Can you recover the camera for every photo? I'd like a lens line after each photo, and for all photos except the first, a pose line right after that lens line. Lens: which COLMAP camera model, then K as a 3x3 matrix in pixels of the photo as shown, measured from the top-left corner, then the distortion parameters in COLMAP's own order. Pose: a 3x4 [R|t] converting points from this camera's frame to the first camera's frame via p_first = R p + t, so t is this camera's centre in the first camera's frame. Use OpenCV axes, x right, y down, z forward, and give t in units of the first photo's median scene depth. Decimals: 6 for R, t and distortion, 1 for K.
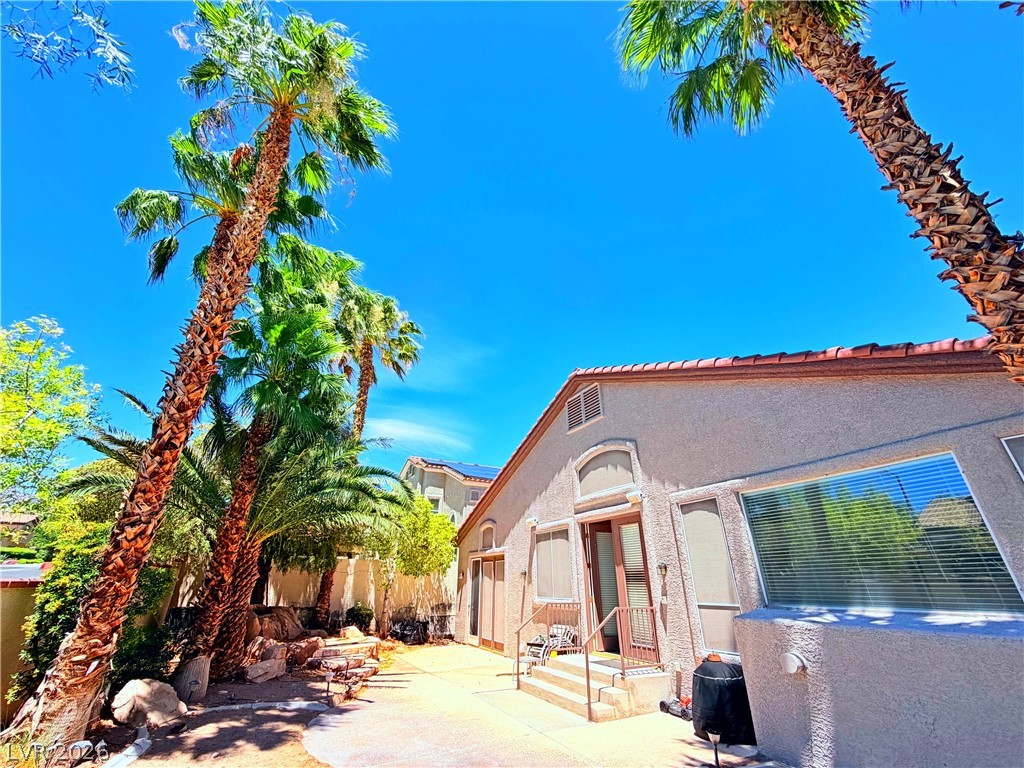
lens RADIAL K [[408.8, 0, 510.0], [0, 408.8, 383.9], [0, 0, 1]] dist [0.000375, 0.000087]
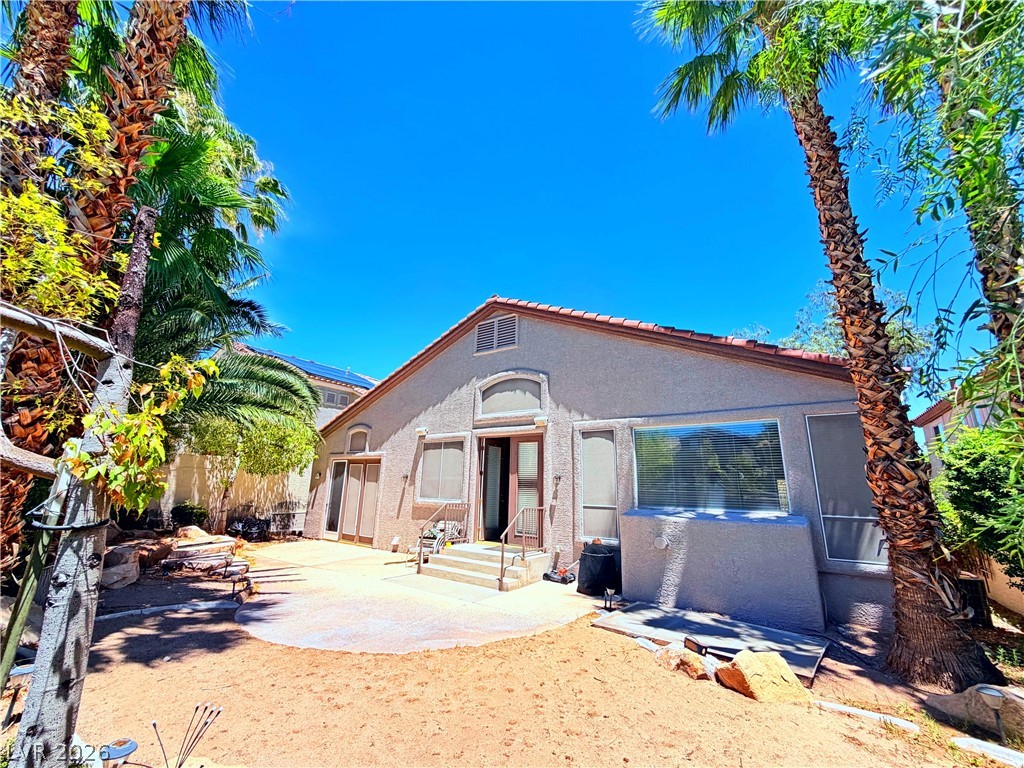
lens RADIAL K [[408.8, 0, 510.0], [0, 408.8, 383.9], [0, 0, 1]] dist [0.000375, 0.000087]
pose [[0.889923, 0.130663, 0.436995, -0.294571], [-0.220749, 0.961788, 0.161968, 0.004033], [-0.399133, -0.240605, 0.884761, 0.024281]]
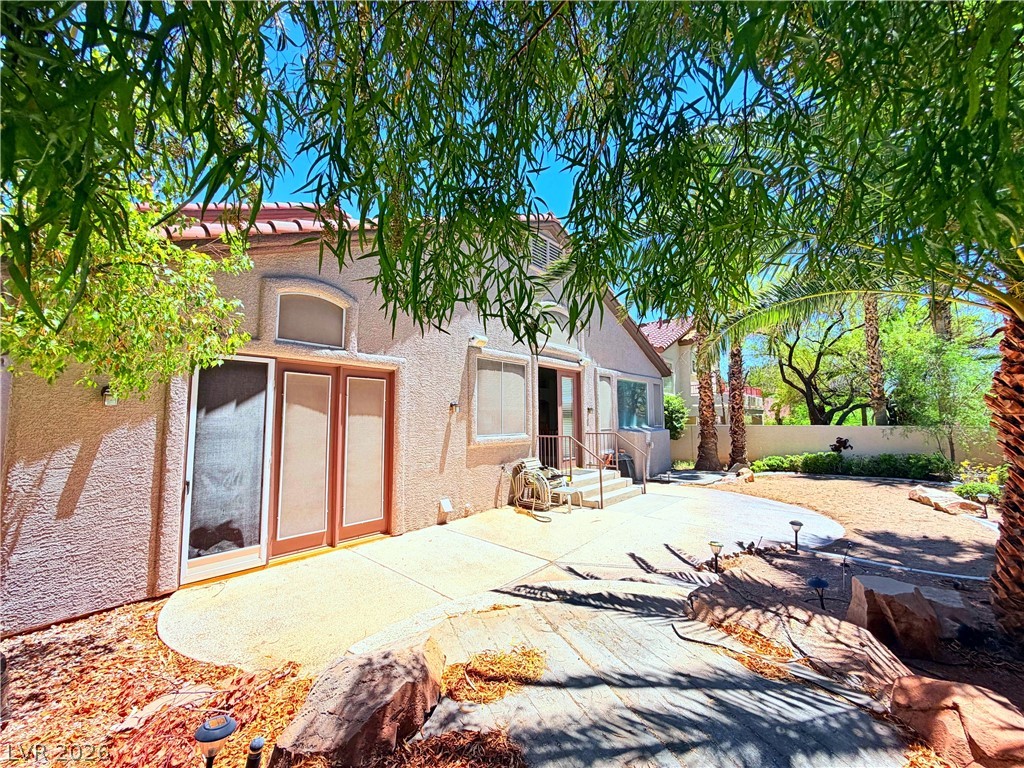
lens RADIAL K [[408.8, 0, 510.0], [0, 408.8, 383.9], [0, 0, 1]] dist [0.000375, 0.000087]
pose [[-0.367786, 0.077527, 0.926673, -0.836257], [-0.406605, 0.882801, -0.235233, 0.745274], [-0.836305, -0.463306, -0.293158, 1.535460]]
